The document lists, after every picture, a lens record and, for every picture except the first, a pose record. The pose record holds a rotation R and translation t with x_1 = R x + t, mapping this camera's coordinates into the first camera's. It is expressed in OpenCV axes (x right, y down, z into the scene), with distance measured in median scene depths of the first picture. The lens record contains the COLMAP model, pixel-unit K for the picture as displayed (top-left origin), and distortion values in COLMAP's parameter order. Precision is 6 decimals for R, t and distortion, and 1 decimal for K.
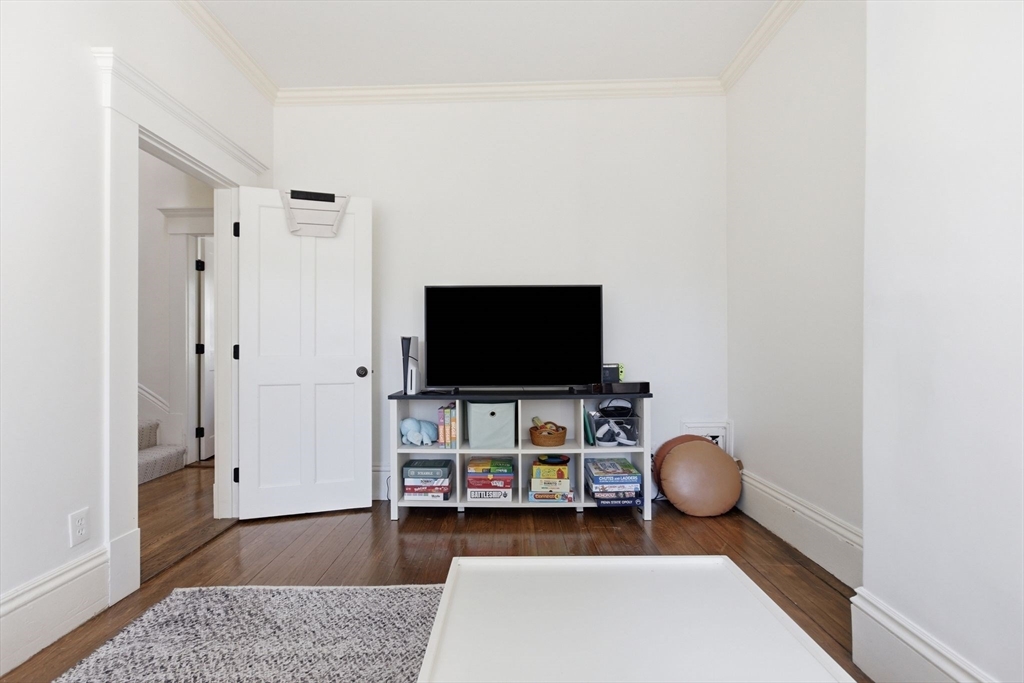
lens RADIAL K [[465.7, 0, 510.3], [0, 465.7, 343.5], [0, 0, 1]] dist [-0.009137, 0.002218]
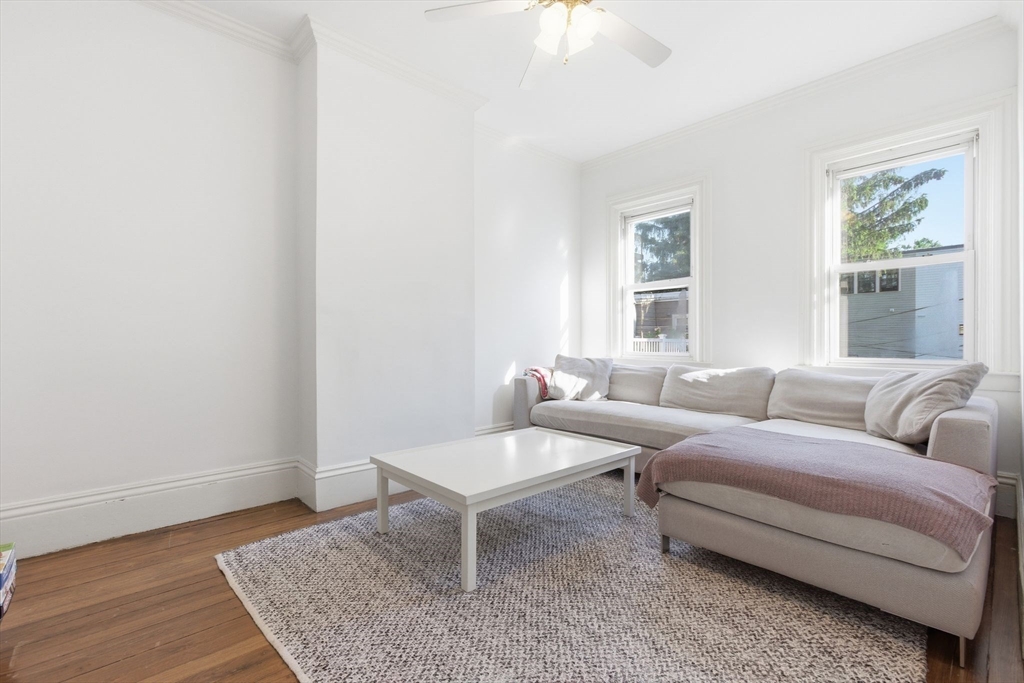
lens RADIAL K [[465.7, 0, 509.9], [0, 465.7, 342.4], [0, 0, 1]] dist [-0.009137, 0.002218]
pose [[-0.683554, 0.004812, 0.729884, -0.764578], [0.001663, 0.999986, -0.005035, 0.035628], [-0.729898, -0.002228, -0.683553, 1.205754]]
